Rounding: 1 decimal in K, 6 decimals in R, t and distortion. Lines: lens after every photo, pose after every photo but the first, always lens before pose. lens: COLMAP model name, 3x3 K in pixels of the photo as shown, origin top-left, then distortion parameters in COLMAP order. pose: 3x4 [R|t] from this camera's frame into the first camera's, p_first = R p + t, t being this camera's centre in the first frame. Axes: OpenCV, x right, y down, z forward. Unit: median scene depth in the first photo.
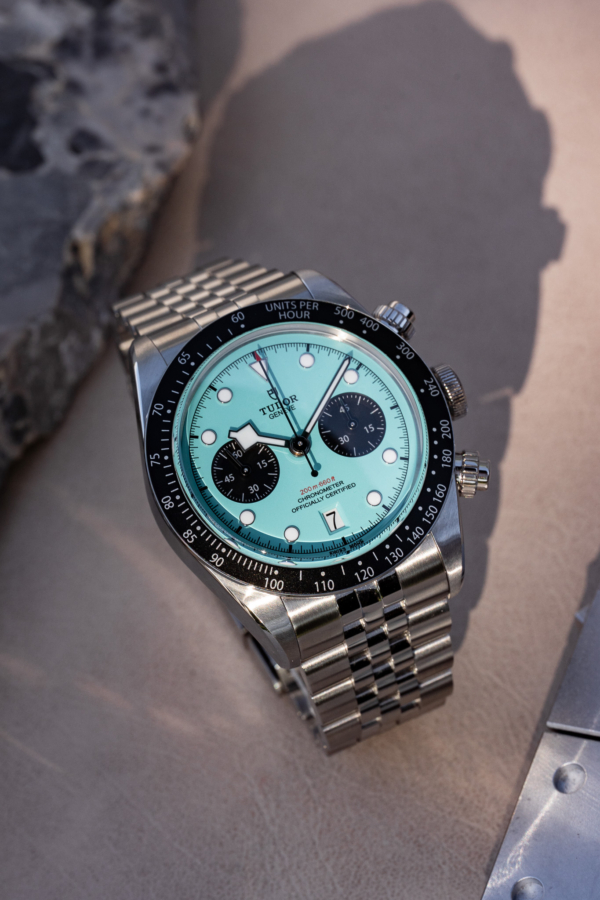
lens RADIAL K [[4318.3, 0, 300.0], [0, 4318.3, 450.0], [0, 0, 1]] dist [1.612904, -13.934989]
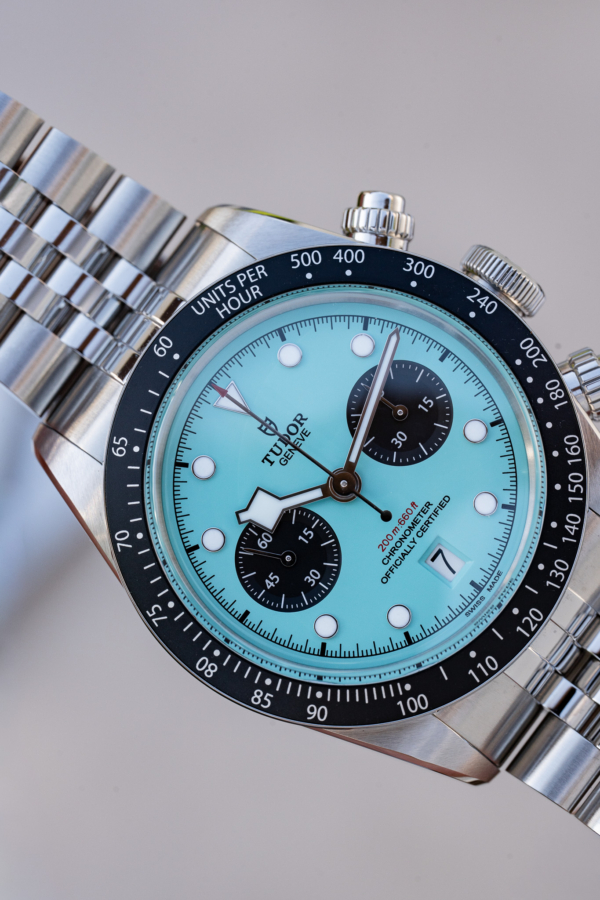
lens RADIAL K [[4318.3, 0, 300.0], [0, 4318.3, 450.0], [0, 0, 1]] dist [1.612904, -13.934989]
pose [[0.884293, -0.464059, -0.051720, 0.029642], [0.464022, 0.861029, 0.208117, -0.141734], [-0.052046, -0.208036, 0.976735, 0.372445]]
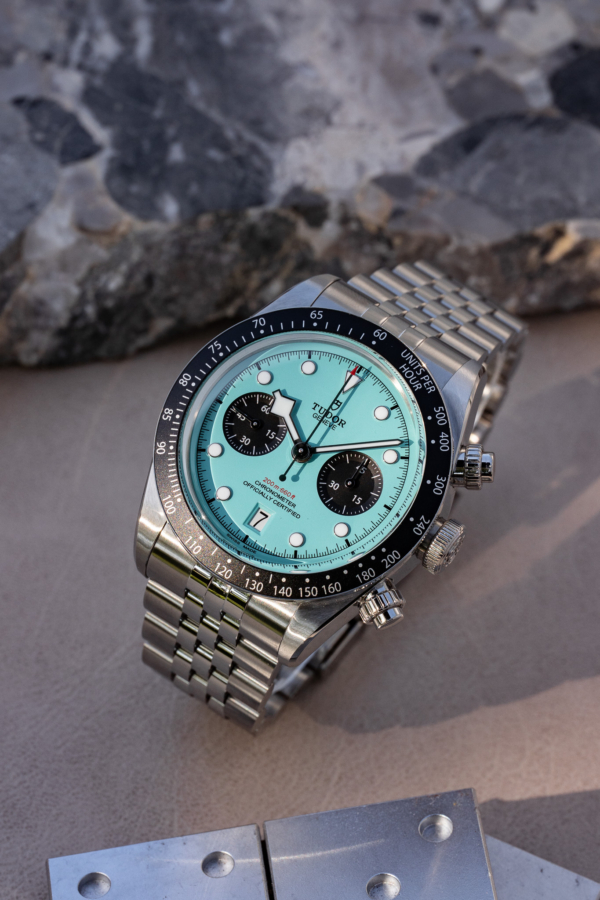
lens RADIAL K [[4318.3, 0, 300.0], [0, 4318.3, 450.0], [0, 0, 1]] dist [1.612904, -13.934989]
pose [[0.496060, 0.796822, -0.344962, 0.353160], [-0.764391, 0.589209, 0.261798, -0.269552], [0.411861, 0.133818, 0.901367, 0.071514]]
